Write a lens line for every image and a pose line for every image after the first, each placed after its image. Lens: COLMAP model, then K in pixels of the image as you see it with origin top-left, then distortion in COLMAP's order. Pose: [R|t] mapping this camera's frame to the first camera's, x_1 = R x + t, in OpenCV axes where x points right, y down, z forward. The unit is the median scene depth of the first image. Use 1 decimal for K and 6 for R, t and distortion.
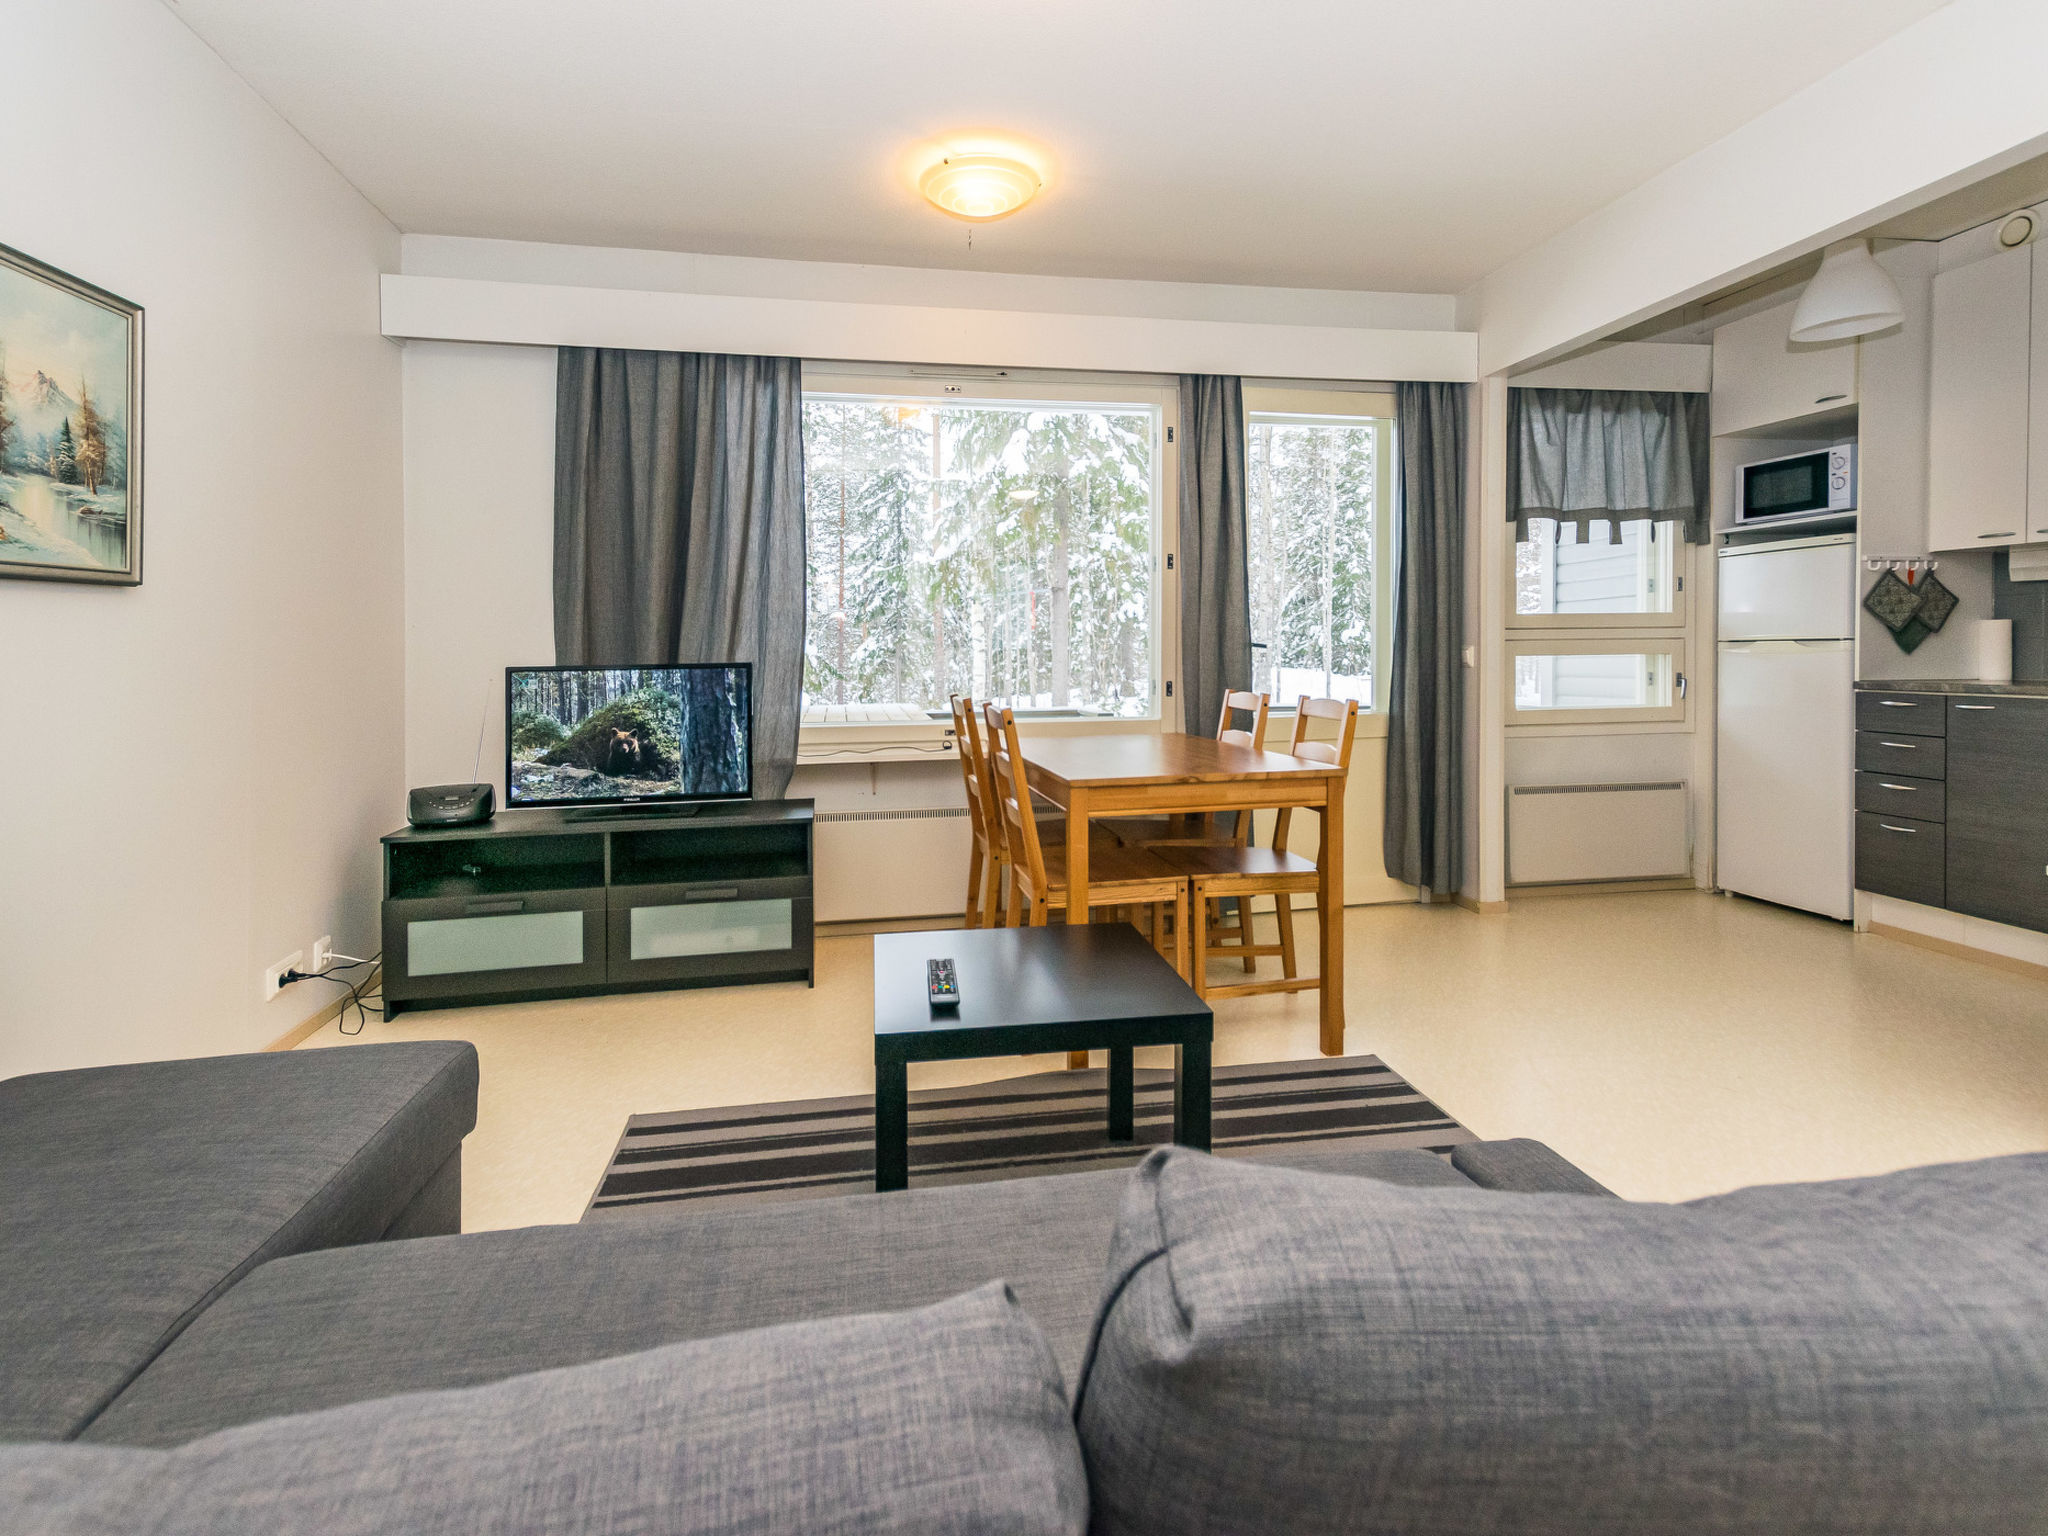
lens RADIAL K [[986.6, 0, 1041.1], [0, 986.6, 665.9], [0, 0, 1]] dist [0.011913, -0.001288]
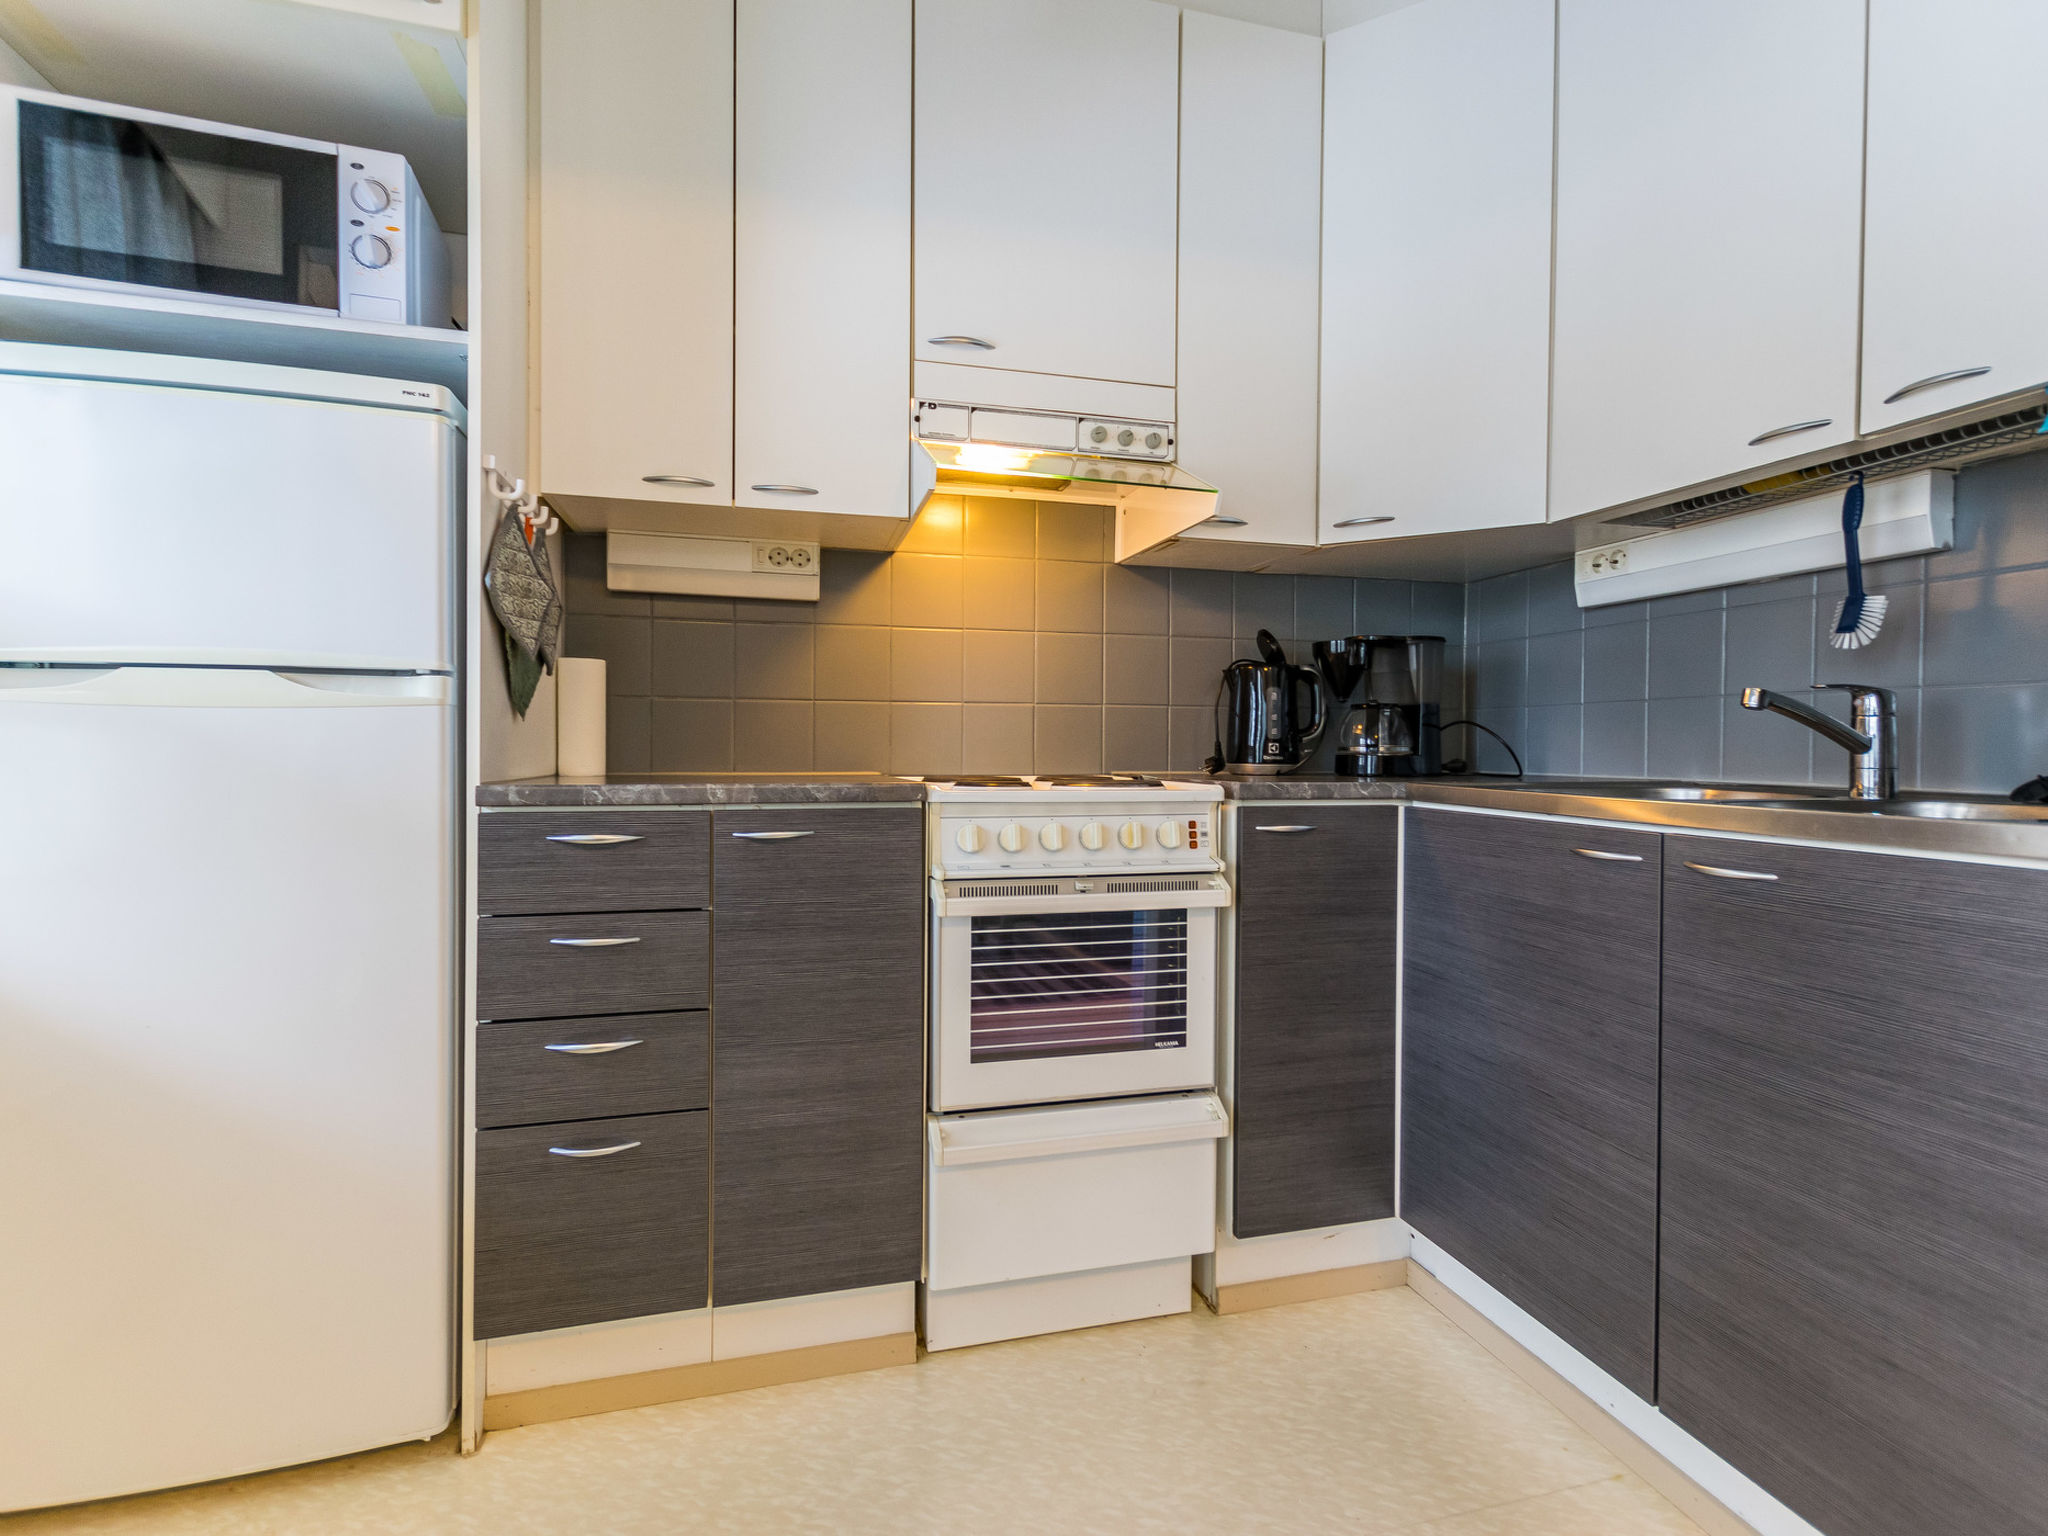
lens RADIAL K [[986.6, 0, 1022.9], [0, 986.6, 762.8], [0, 0, 1]] dist [0.011913, -0.001288]
pose [[-0.089381, -0.007187, 0.995972, 0.427020], [0.004670, 0.999960, 0.007634, 0.004914], [-0.995987, 0.005333, -0.089344, 0.823782]]
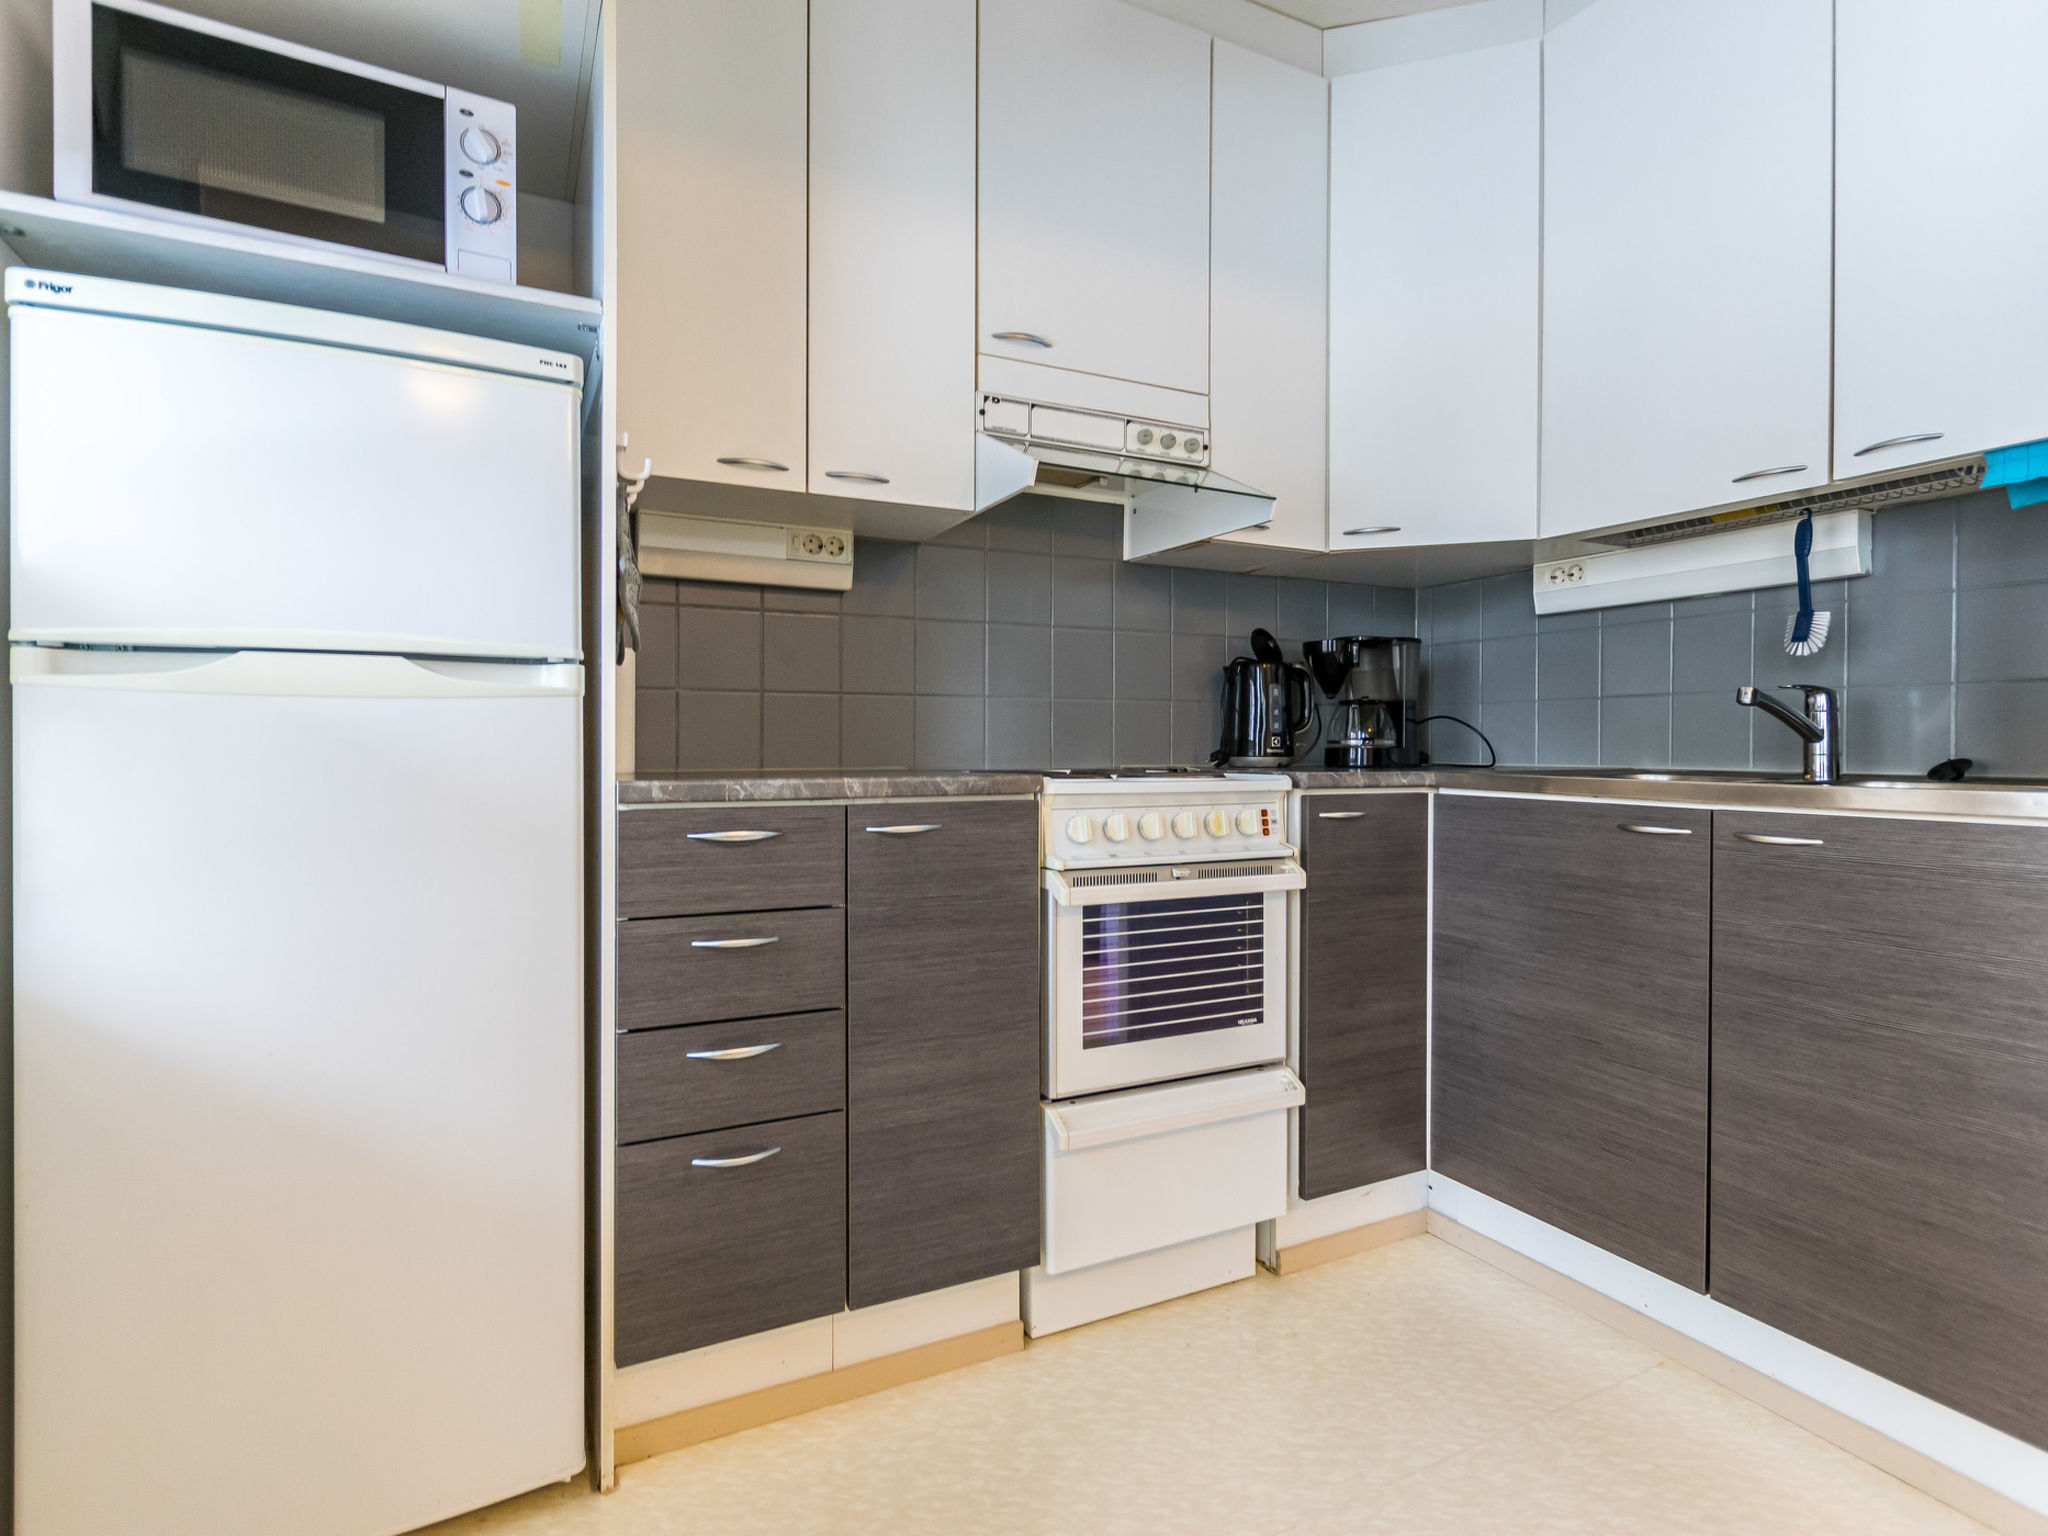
lens RADIAL K [[1038.9, 0, 1024.6], [0, 1038.9, 758.3], [0, 0, 1]] dist [0.001391, 0.001768]
pose [[-0.285060, -0.002118, 0.958507, 0.421236], [0.010505, 0.999931, 0.005334, 0.006750], [-0.958452, 0.011589, -0.285018, 0.960909]]
